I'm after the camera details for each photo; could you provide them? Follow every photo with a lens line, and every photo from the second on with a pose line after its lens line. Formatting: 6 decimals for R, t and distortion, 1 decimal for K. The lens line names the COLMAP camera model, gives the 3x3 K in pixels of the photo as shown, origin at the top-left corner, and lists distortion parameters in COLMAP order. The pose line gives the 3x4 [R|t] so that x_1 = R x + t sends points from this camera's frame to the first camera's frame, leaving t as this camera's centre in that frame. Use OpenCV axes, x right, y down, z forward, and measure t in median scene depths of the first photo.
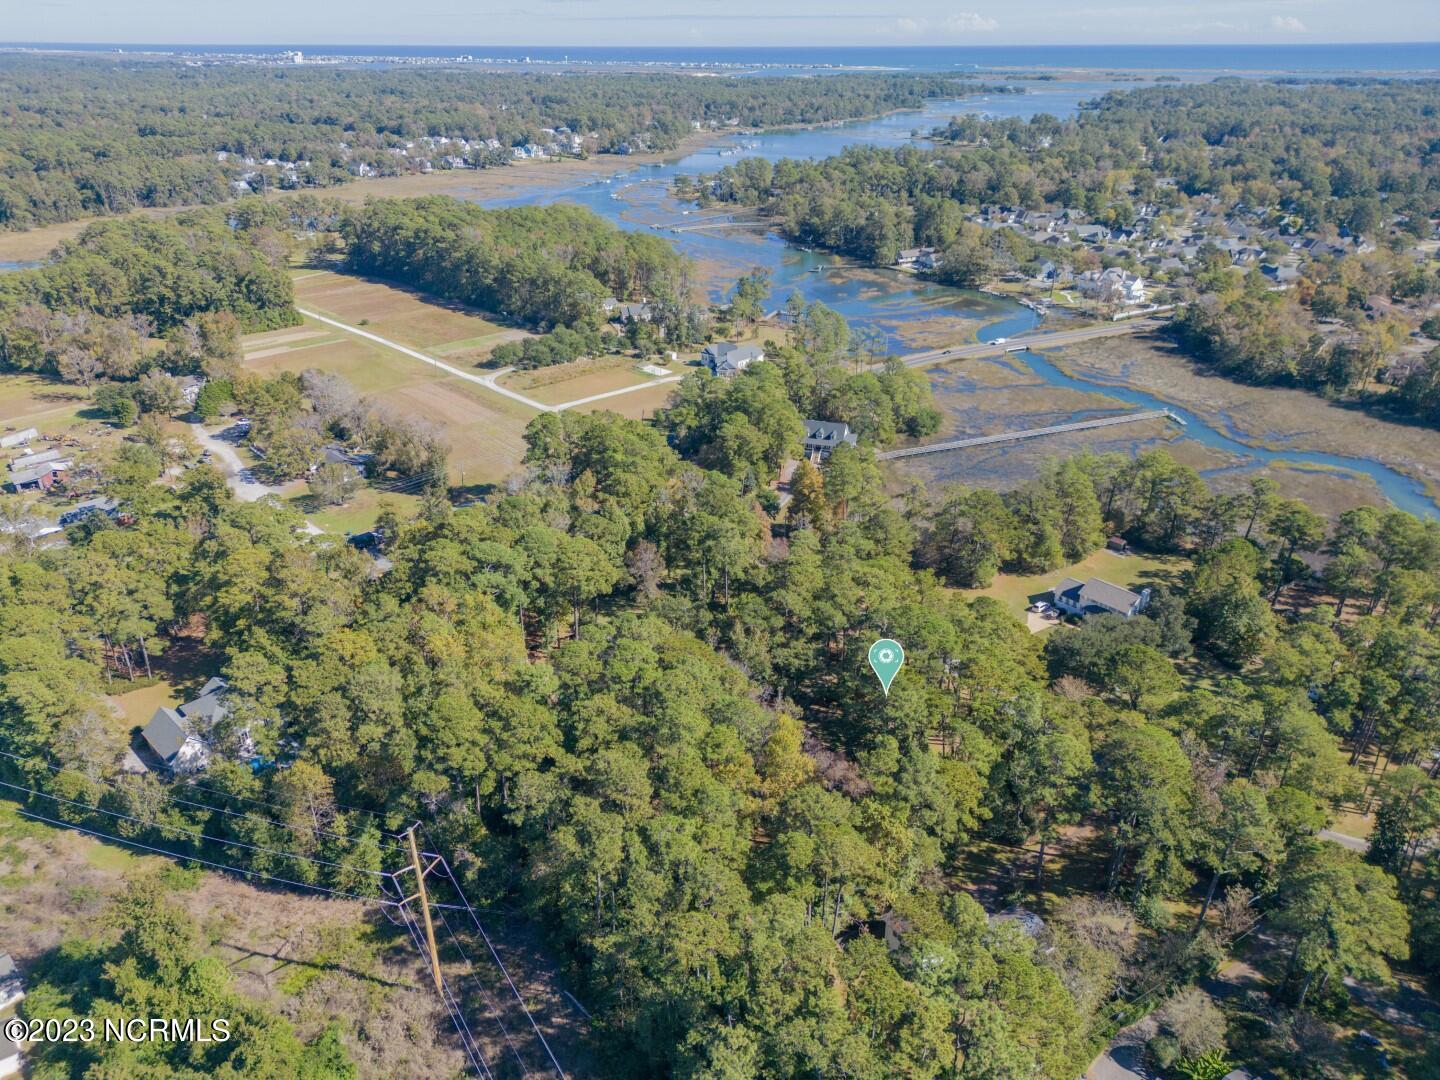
lens RADIAL K [[1019.2, 0, 720.0], [0, 1019.2, 540.0], [0, 0, 1]] dist [0.047593, -0.036375]
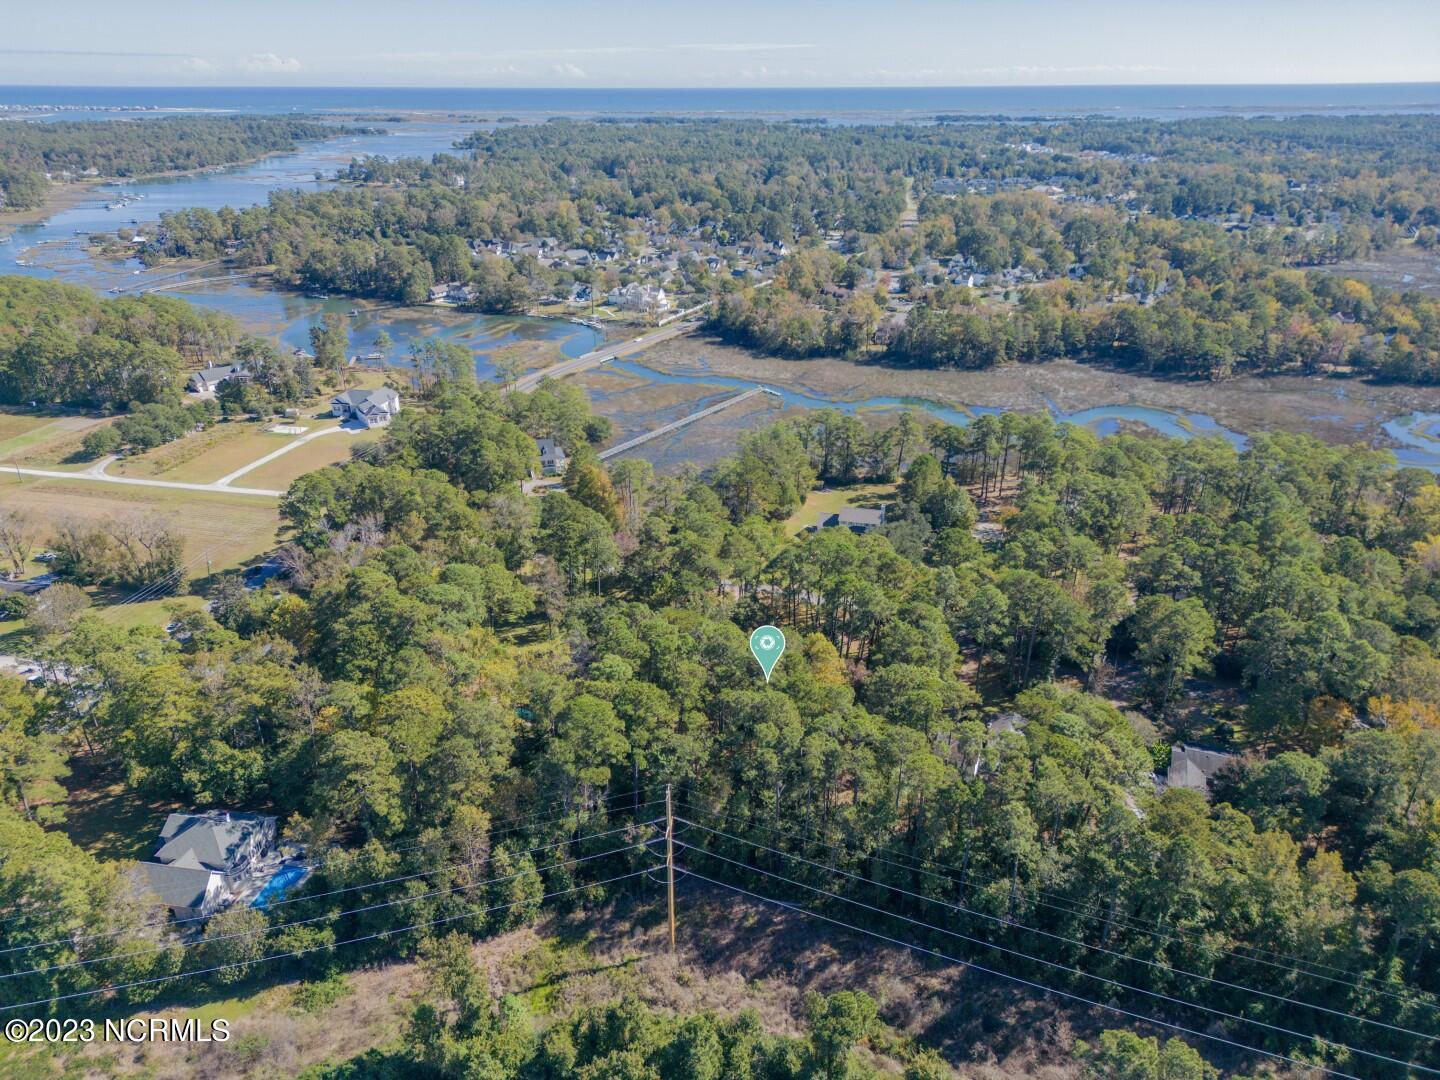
lens RADIAL K [[1010.5, 0, 720.0], [0, 1010.5, 540.0], [0, 0, 1]] dist [0.056003, -0.054230]
pose [[0.827450, -0.229865, 0.512337, -0.202696], [0.245366, 0.968673, 0.038325, -0.004493], [-0.505096, 0.093998, 0.857929, -0.003061]]
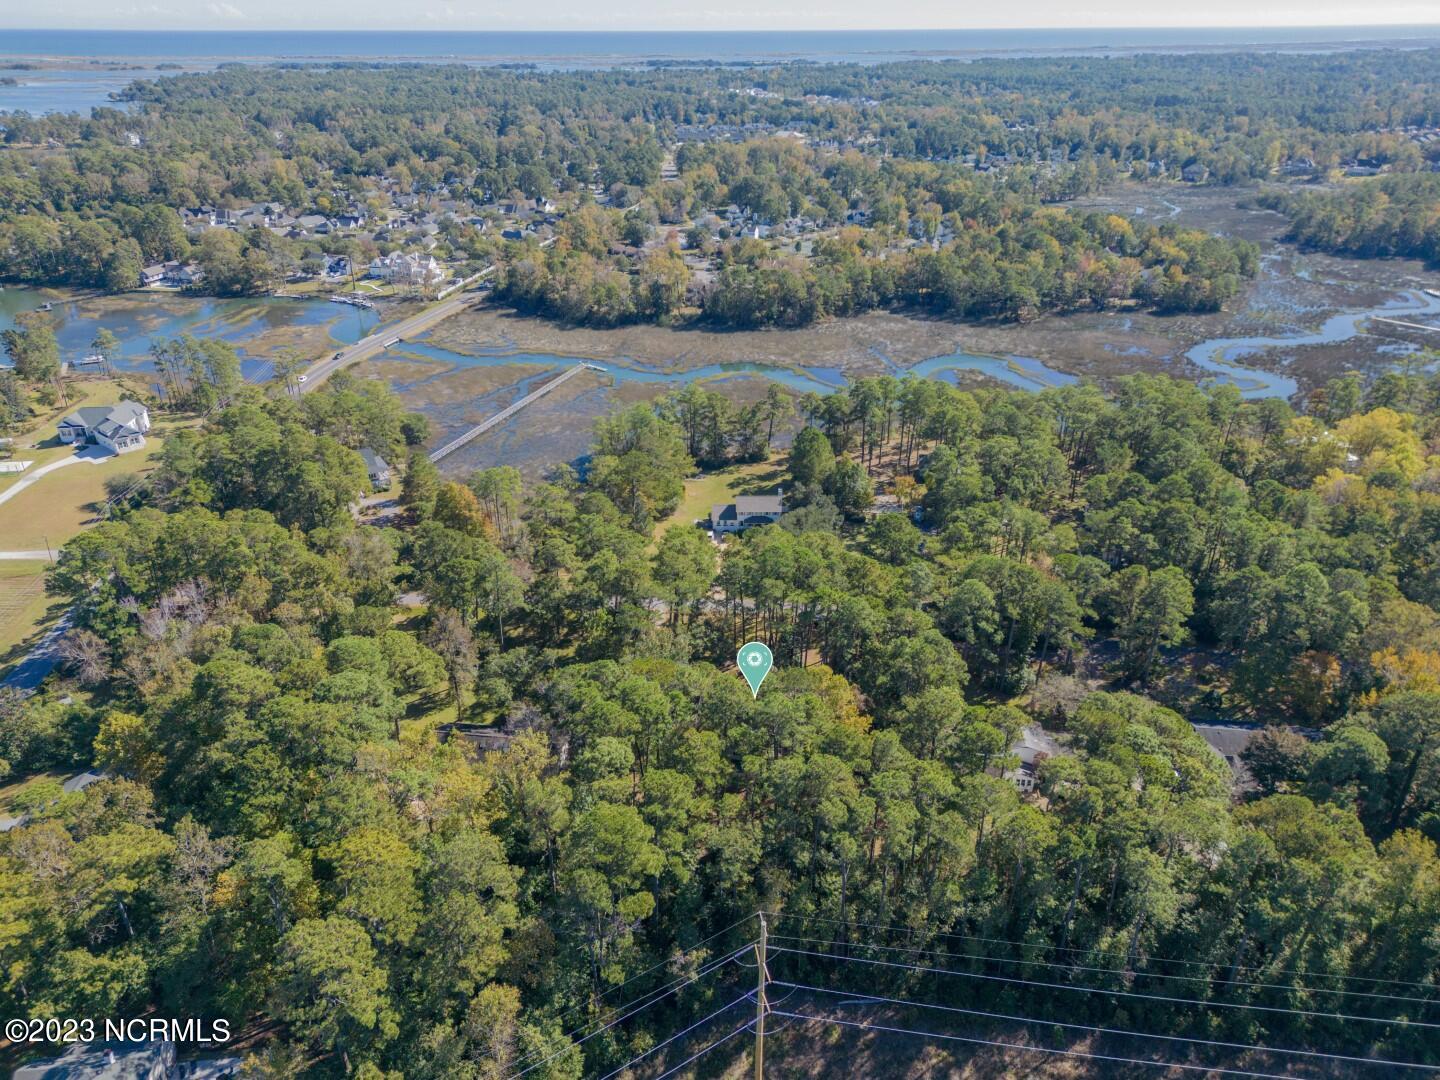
lens RADIAL K [[1019.2, 0, 720.0], [0, 1019.2, 540.0], [0, 0, 1]] dist [0.047593, -0.036375]
pose [[0.647516, -0.340809, 0.681595, -0.217379], [0.333661, 0.930923, 0.148499, -0.045504], [-0.685123, 0.131266, 0.716503, 0.091593]]
